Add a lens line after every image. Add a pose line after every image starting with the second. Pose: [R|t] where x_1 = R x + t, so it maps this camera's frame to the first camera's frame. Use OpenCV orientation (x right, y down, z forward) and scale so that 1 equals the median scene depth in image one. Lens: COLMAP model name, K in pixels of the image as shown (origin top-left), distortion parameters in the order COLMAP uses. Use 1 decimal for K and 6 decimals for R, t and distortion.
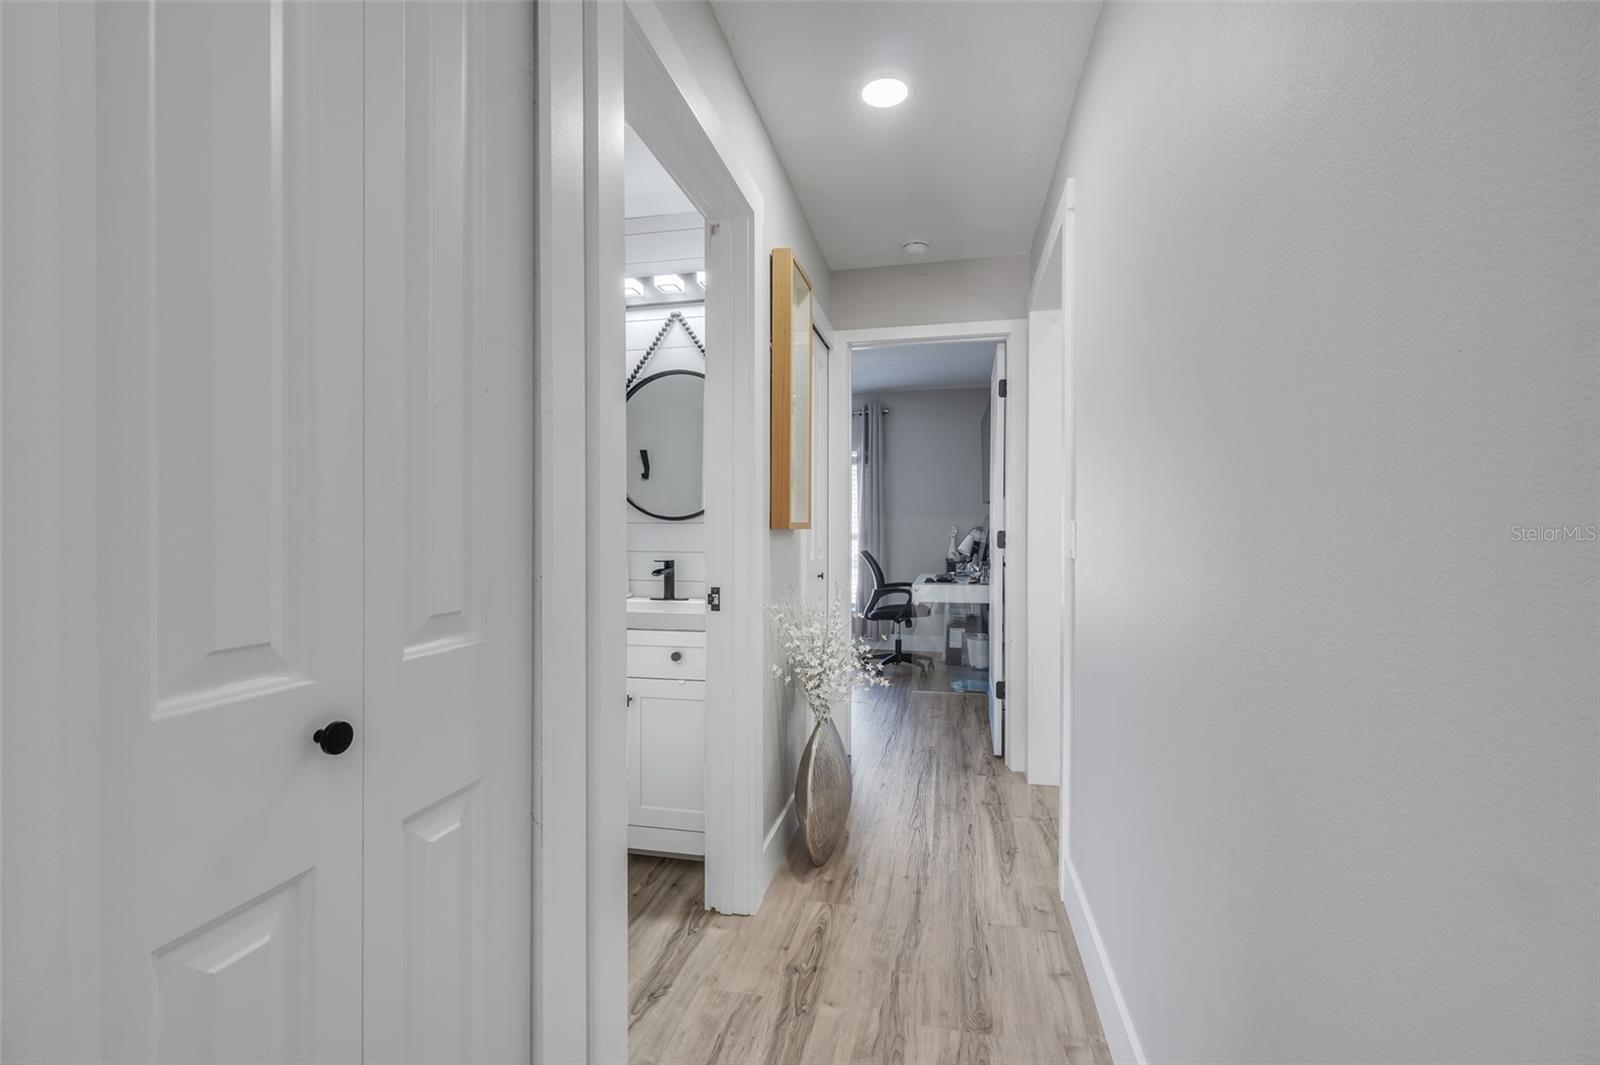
lens RADIAL K [[641.7, 0, 804.7], [0, 641.7, 536.9], [0, 0, 1]] dist [-0.000675, -0.000004]
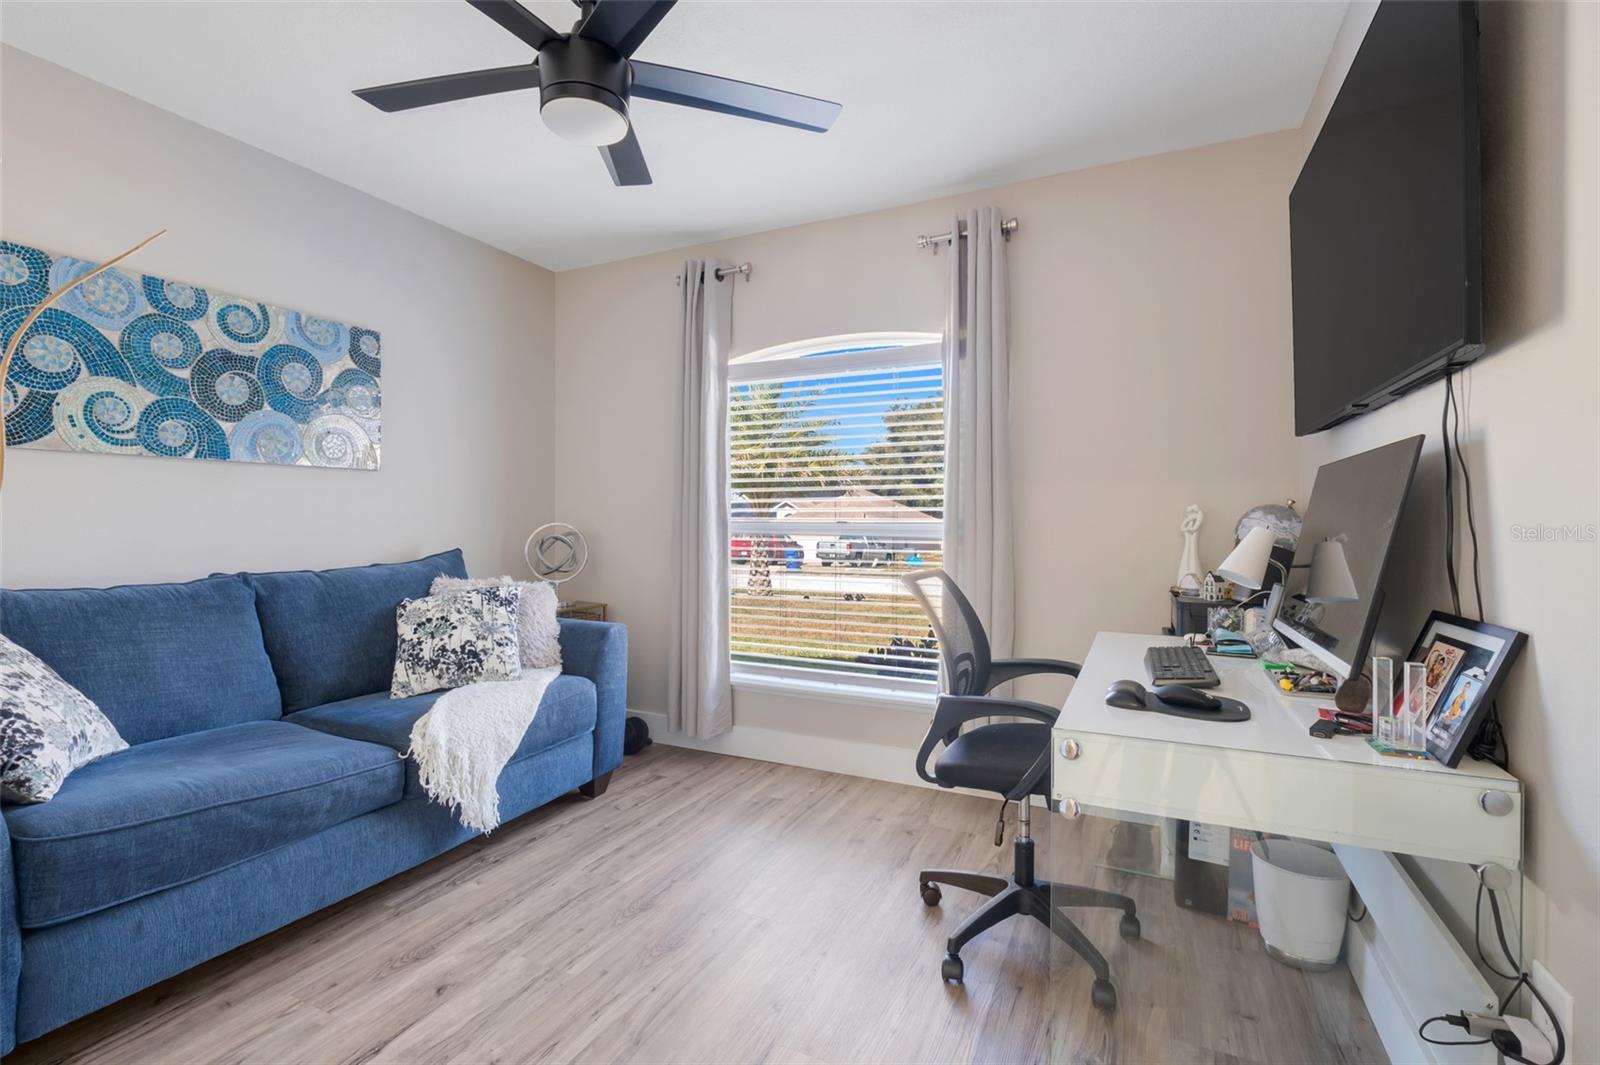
lens RADIAL K [[722.2, 0, 797.7], [0, 722.2, 528.4], [0, 0, 1]] dist [-0.003390, -0.000033]
pose [[0.974819, -0.001075, -0.222993, 0.102564], [0.001864, 0.999993, 0.003326, -0.003322], [0.222988, -0.003658, 0.974814, 0.547062]]
